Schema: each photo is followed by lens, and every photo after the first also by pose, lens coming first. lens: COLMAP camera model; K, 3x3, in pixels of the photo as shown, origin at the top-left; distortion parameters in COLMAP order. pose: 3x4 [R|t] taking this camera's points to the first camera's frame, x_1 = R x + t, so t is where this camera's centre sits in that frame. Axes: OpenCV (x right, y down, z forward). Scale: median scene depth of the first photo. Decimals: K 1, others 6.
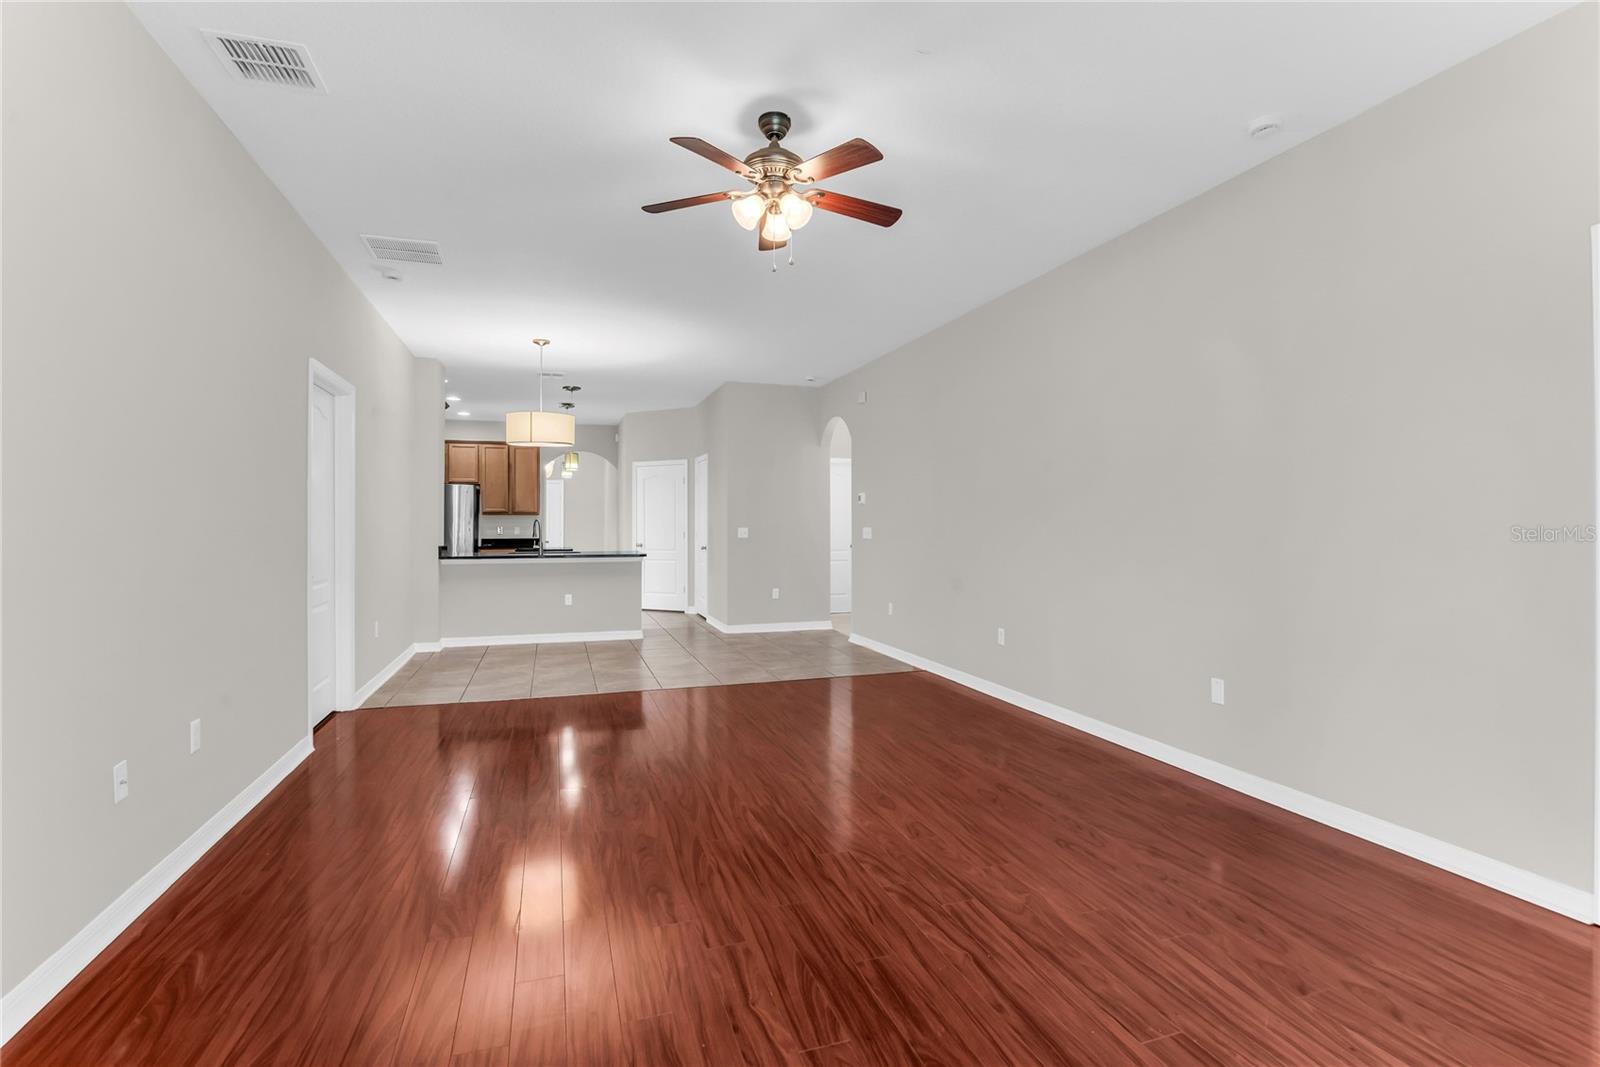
lens RADIAL K [[756.3, 0, 807.1], [0, 756.3, 518.7], [0, 0, 1]] dist [-0.023906, -0.000494]
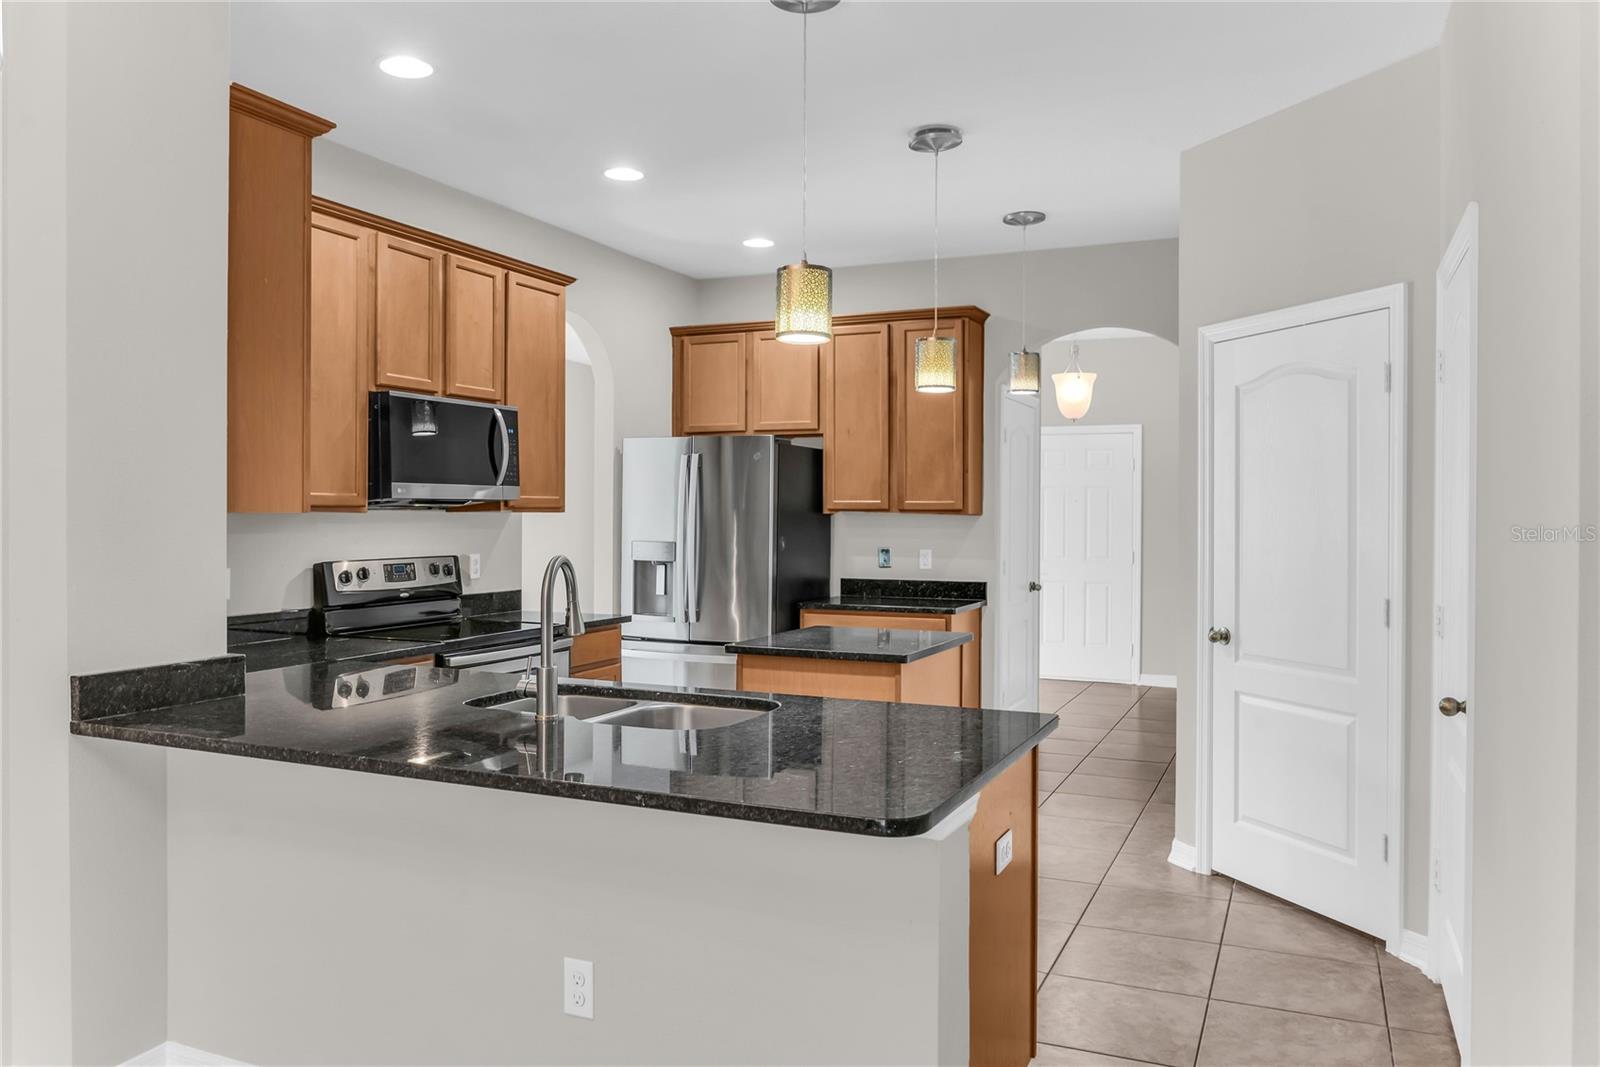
lens RADIAL K [[1154.4, 0, 802.7], [0, 1154.4, 518.9], [0, 0, 1]] dist [-0.021570, -0.004819]
pose [[0.737268, 0.008223, -0.675550, -0.071398], [-0.000233, 0.999929, 0.011916, -0.014093], [0.675600, -0.008628, 0.737218, 0.760682]]
